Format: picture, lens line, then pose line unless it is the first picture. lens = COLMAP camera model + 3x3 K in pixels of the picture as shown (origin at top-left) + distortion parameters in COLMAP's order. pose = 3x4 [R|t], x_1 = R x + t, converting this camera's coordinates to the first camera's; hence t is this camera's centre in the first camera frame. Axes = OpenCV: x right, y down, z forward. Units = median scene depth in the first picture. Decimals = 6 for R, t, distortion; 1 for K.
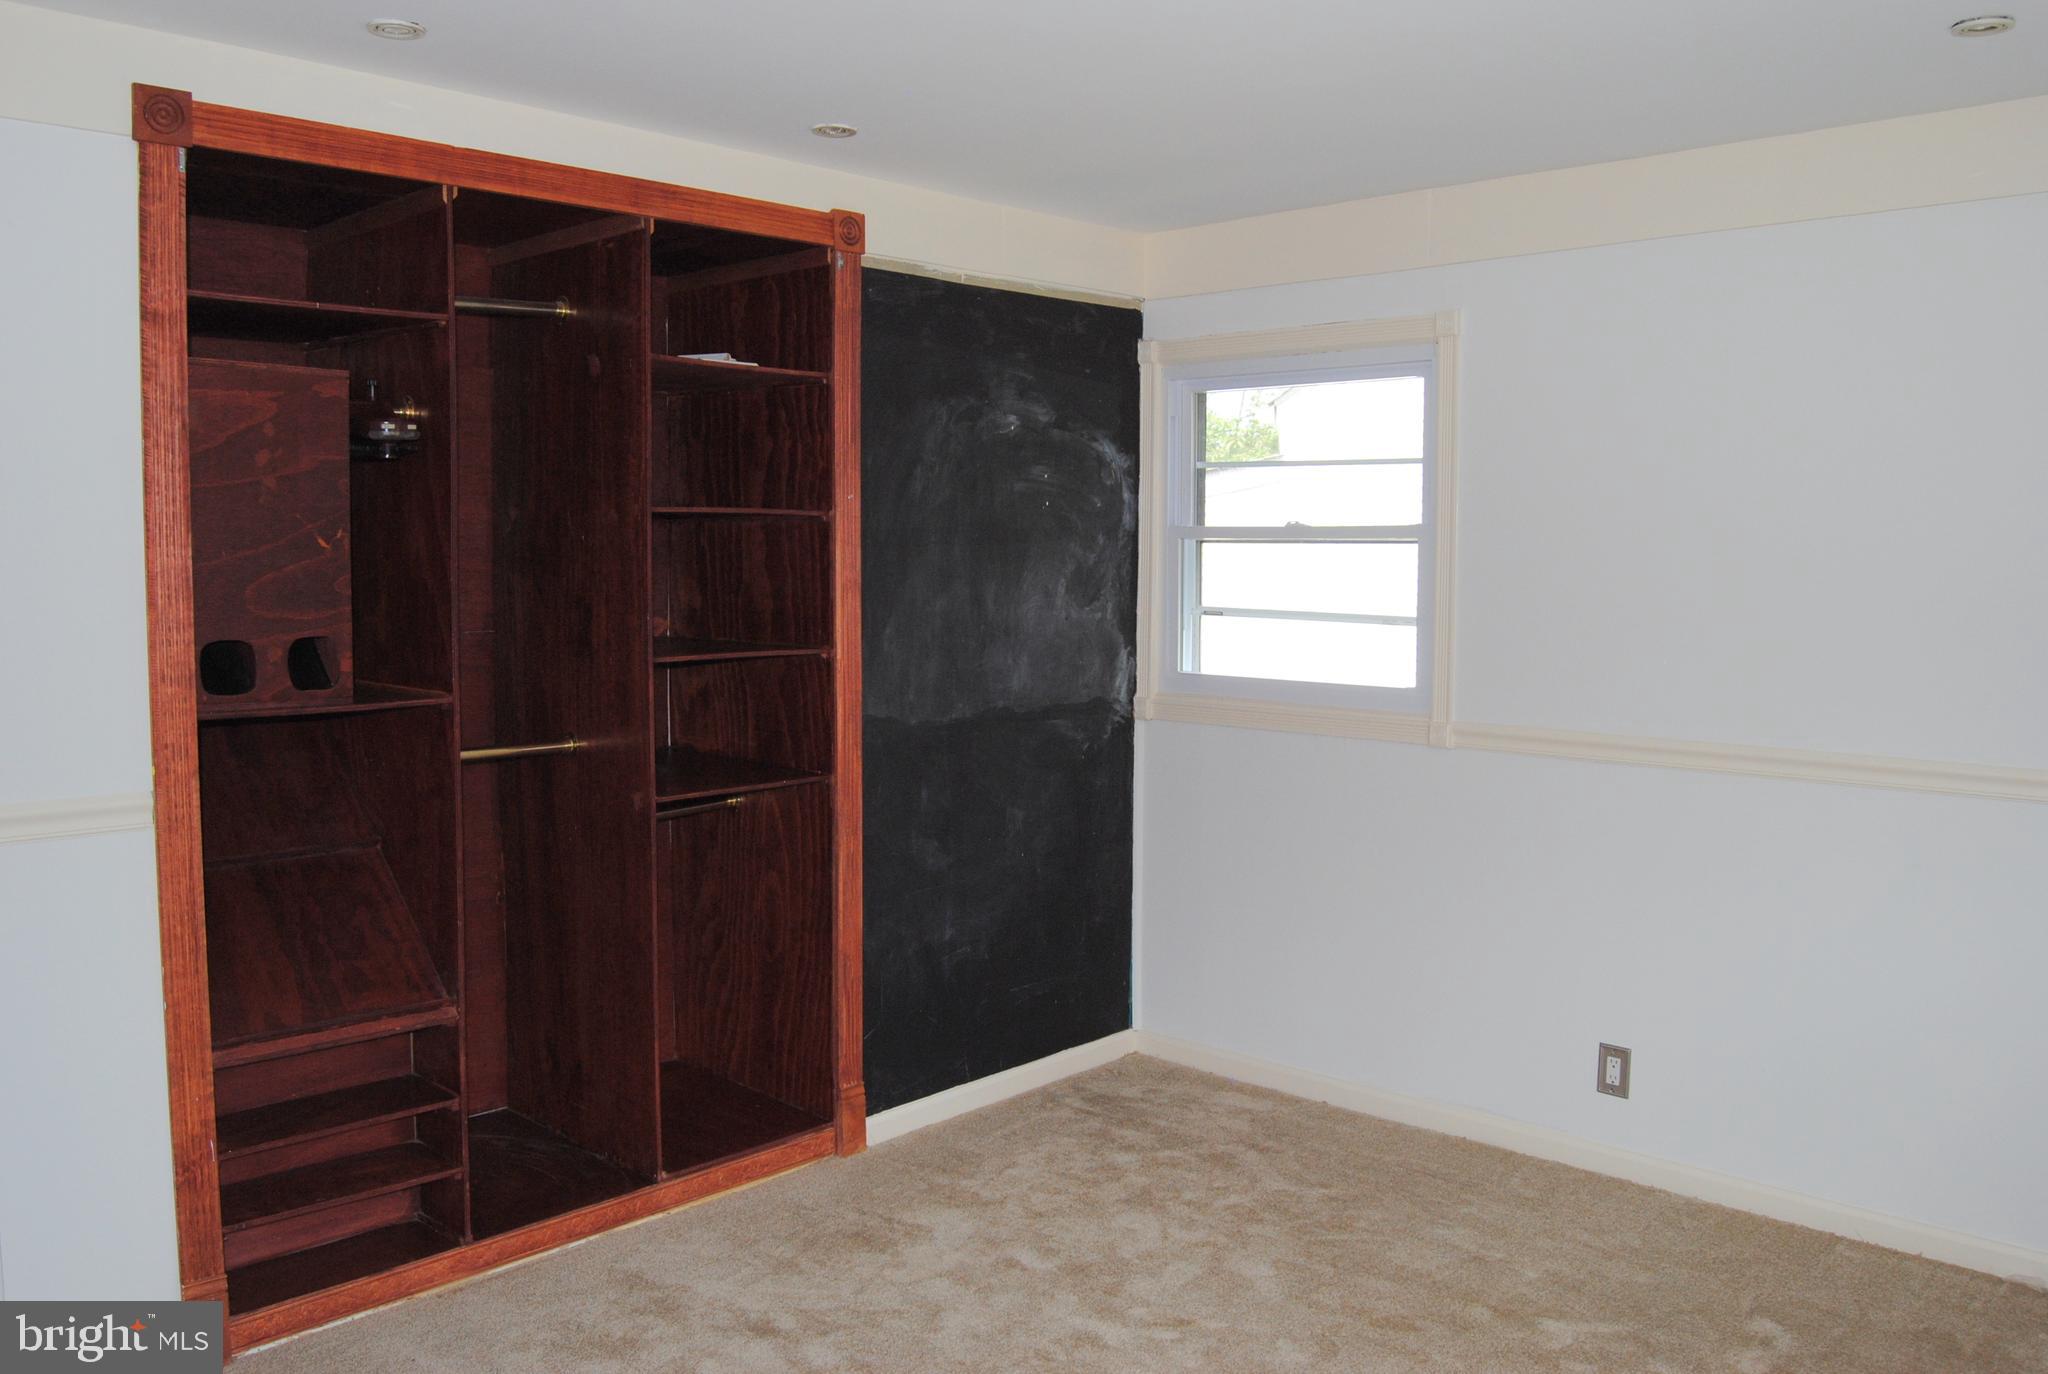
lens RADIAL K [[1648.3, 0, 1027.7], [0, 1648.3, 674.6], [0, 0, 1]] dist [-0.094071, 0.032588]
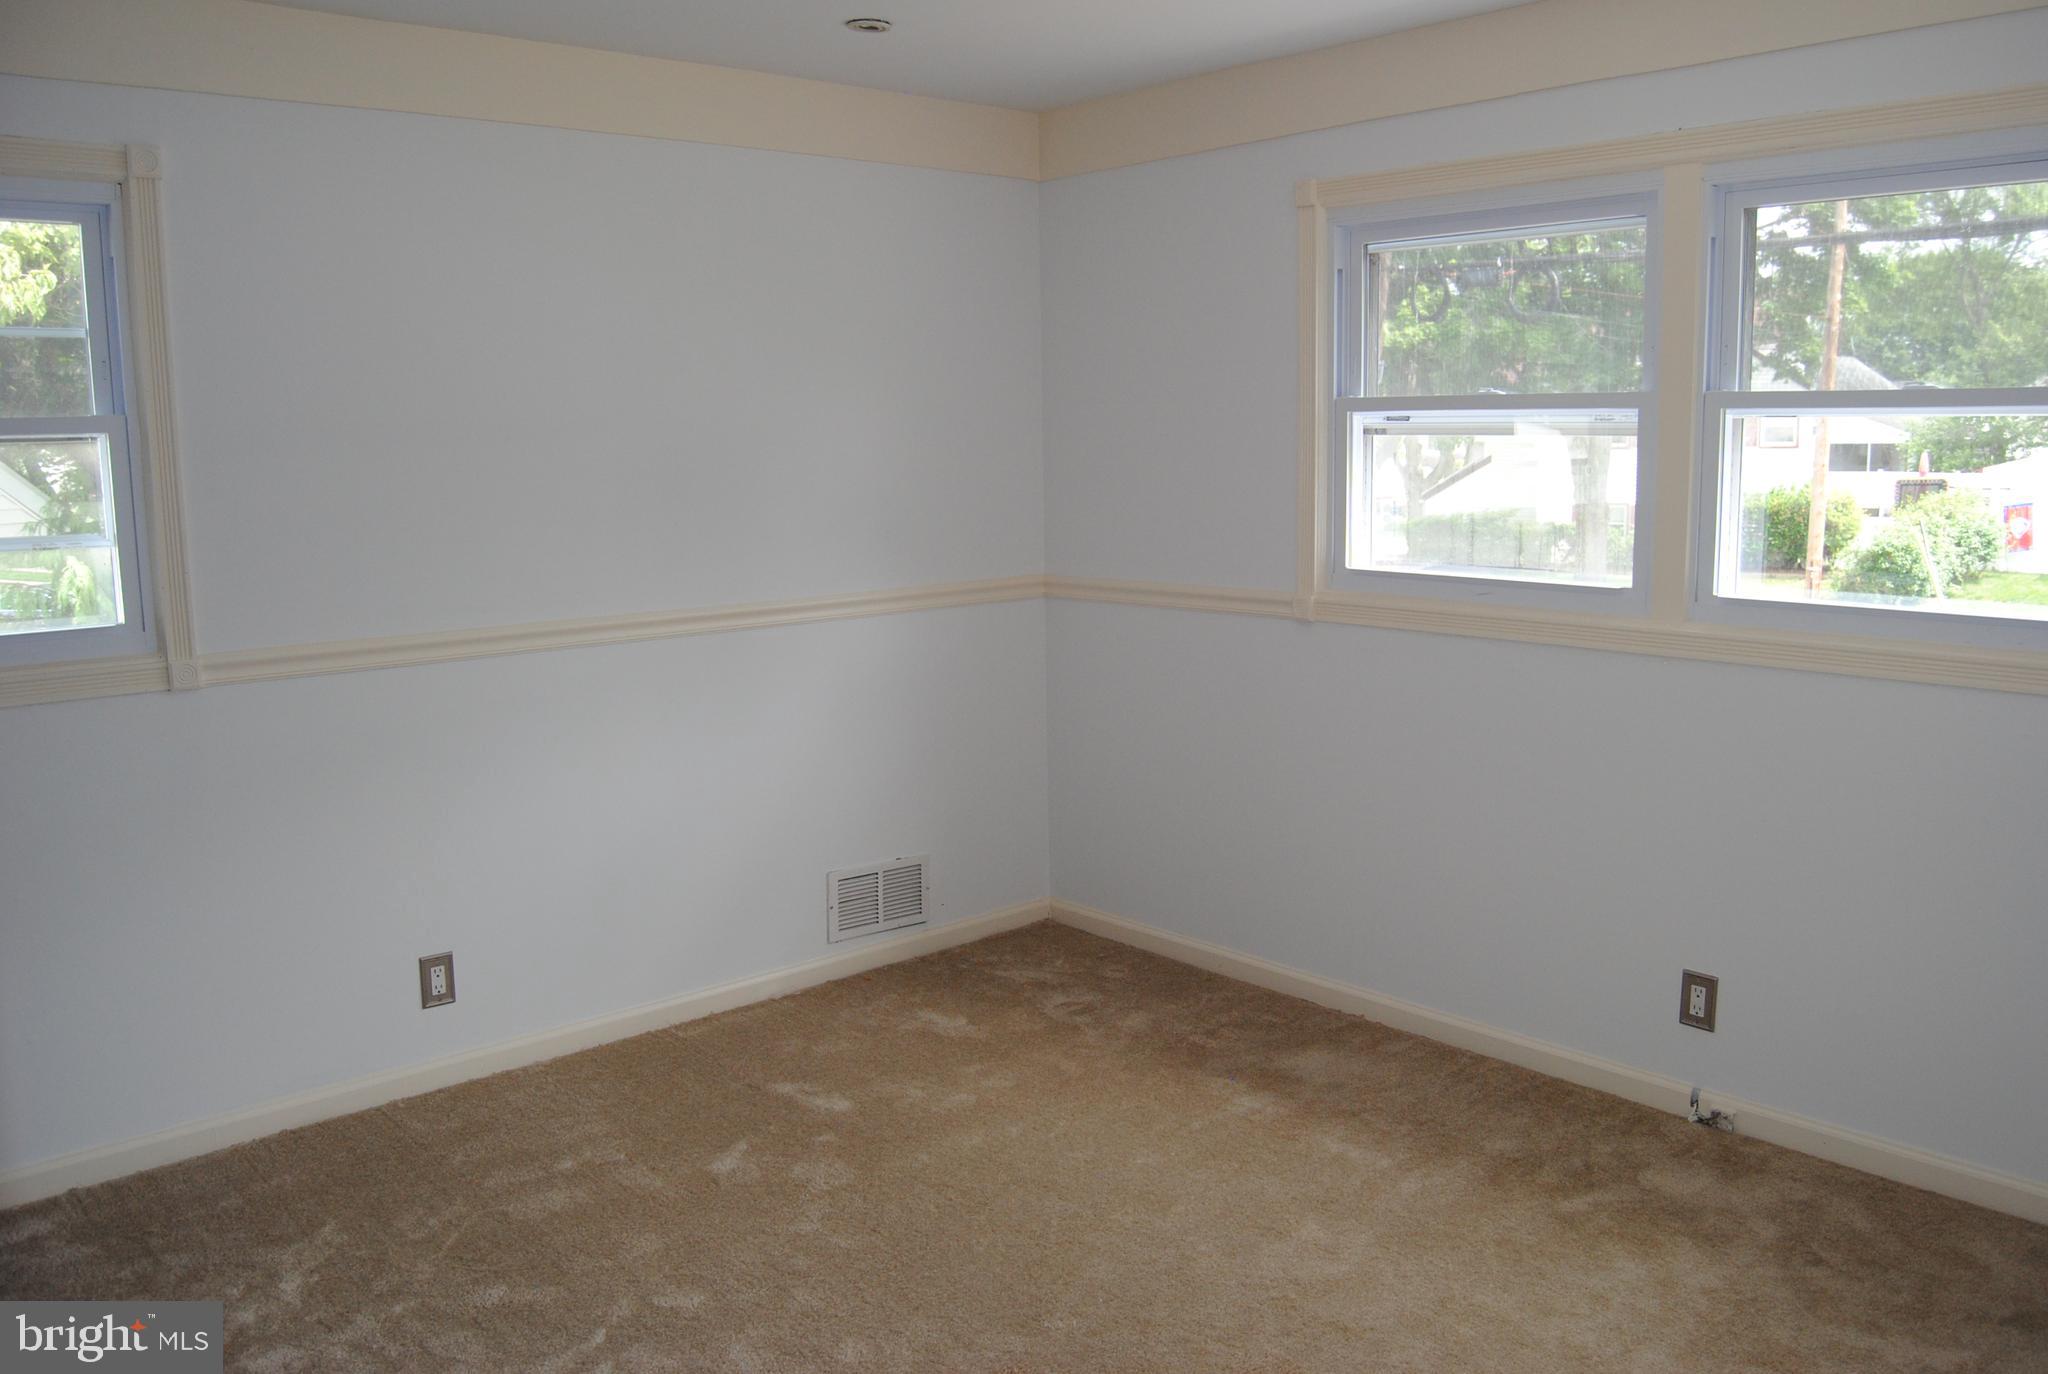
lens RADIAL K [[1648.3, 0, 1027.7], [0, 1648.3, 674.6], [0, 0, 1]] dist [-0.094071, 0.032588]
pose [[0.077032, -0.149213, 0.985800, -0.558277], [0.091597, 0.985616, 0.142027, -0.042697], [-0.992812, 0.079355, 0.089591, 0.565707]]
